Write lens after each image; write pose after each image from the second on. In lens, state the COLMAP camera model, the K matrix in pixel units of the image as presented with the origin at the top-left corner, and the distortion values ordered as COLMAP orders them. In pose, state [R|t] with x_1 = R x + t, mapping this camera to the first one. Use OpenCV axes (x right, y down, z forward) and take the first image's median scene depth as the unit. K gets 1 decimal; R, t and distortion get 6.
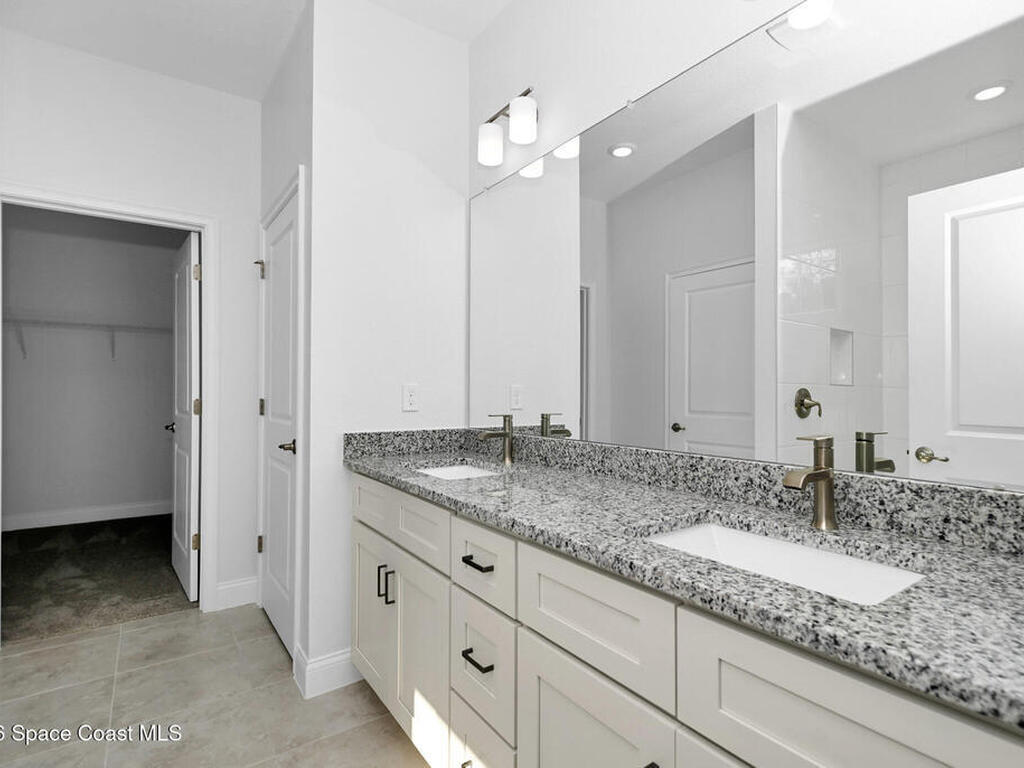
lens RADIAL K [[528.6, 0, 514.9], [0, 528.6, 393.4], [0, 0, 1]] dist [-0.002875, -0.004689]
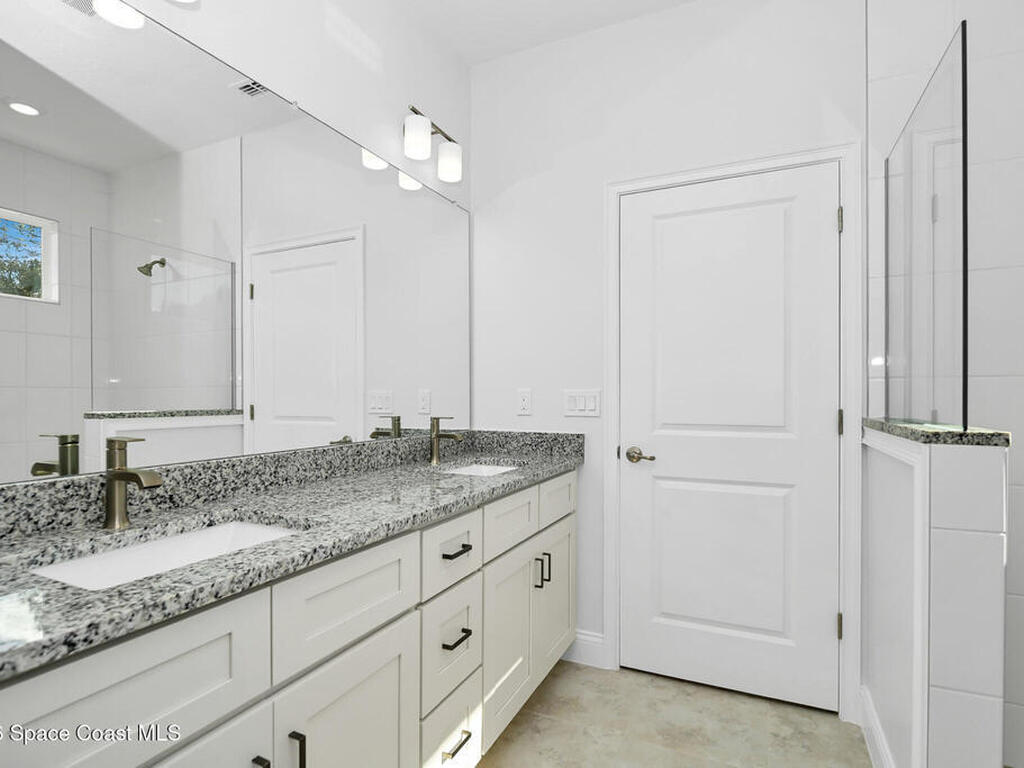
lens RADIAL K [[528.6, 0, 518.9], [0, 528.6, 387.2], [0, 0, 1]] dist [-0.002875, -0.004689]
pose [[-0.501927, 0.005296, 0.864894, -0.991928], [-0.003046, 0.999964, -0.007891, -0.014286], [-0.864905, -0.006595, -0.501893, 1.306337]]
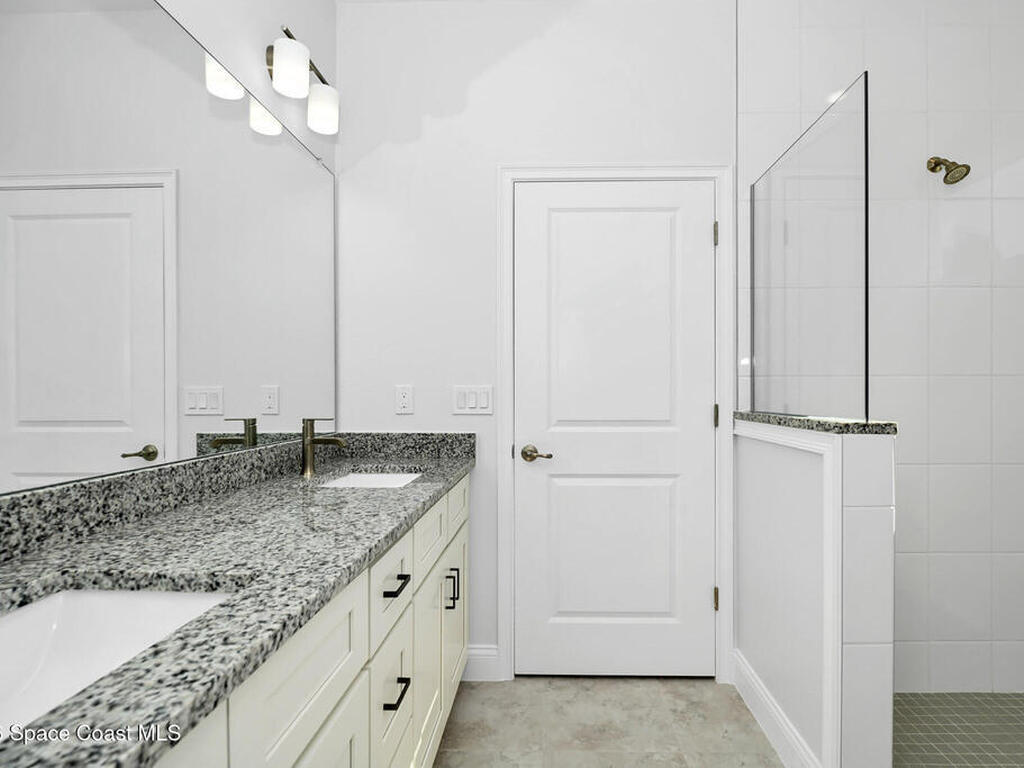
lens RADIAL K [[528.6, 0, 540.1], [0, 528.6, 386.6], [0, 0, 1]] dist [-0.002875, -0.004689]
pose [[-0.805842, -0.002600, 0.592125, -0.723632], [-0.005245, 0.999982, -0.002746, -0.013895], [-0.592108, -0.005318, -0.805841, 1.425491]]
